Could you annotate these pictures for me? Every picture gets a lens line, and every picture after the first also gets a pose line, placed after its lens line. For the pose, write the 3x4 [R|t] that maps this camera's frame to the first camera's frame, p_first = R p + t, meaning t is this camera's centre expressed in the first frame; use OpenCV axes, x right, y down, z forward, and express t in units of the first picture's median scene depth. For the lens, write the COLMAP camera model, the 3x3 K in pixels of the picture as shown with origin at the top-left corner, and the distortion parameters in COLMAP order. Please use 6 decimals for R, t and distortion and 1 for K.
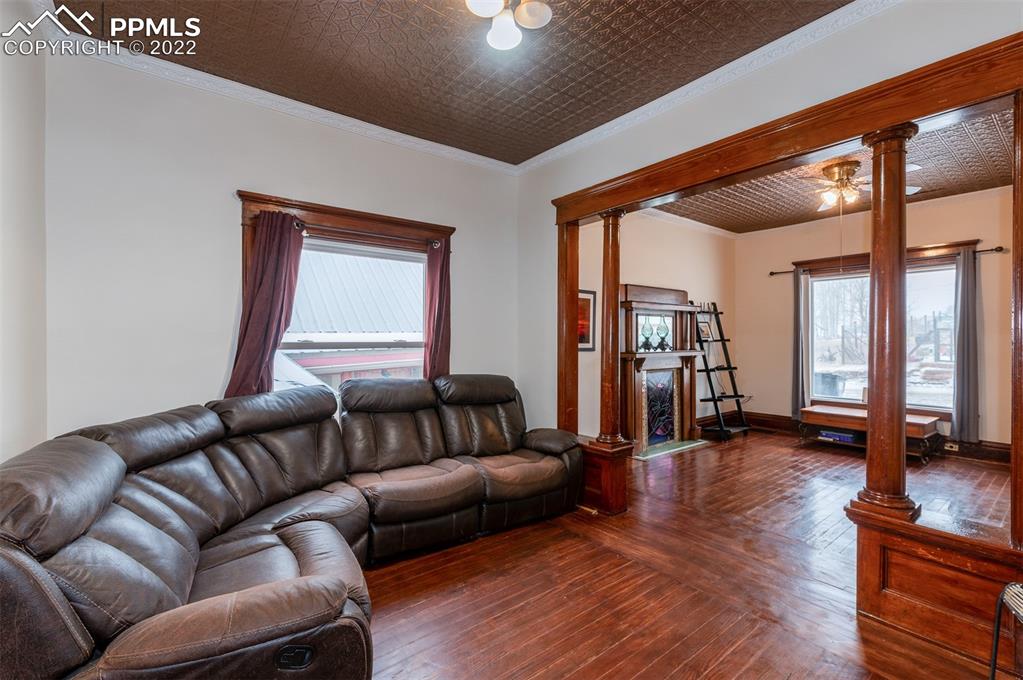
lens RADIAL K [[455.6, 0, 515.7], [0, 455.6, 349.8], [0, 0, 1]] dist [-0.000852, 0.000120]
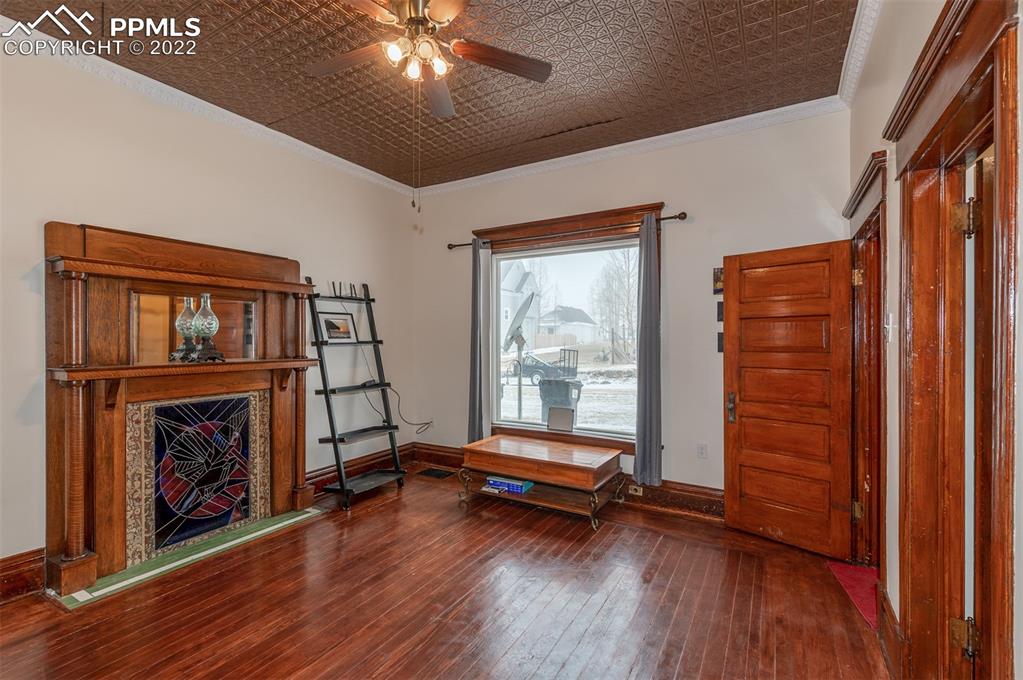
lens RADIAL K [[481.4, 0, 515.0], [0, 481.4, 356.5], [0, 0, 1]] dist [0.000091, 0.000154]
pose [[0.921456, -0.012382, 0.388285, 0.404526], [0.008446, 0.999894, 0.011843, -0.007066], [-0.388390, -0.007633, 0.921463, 0.310180]]
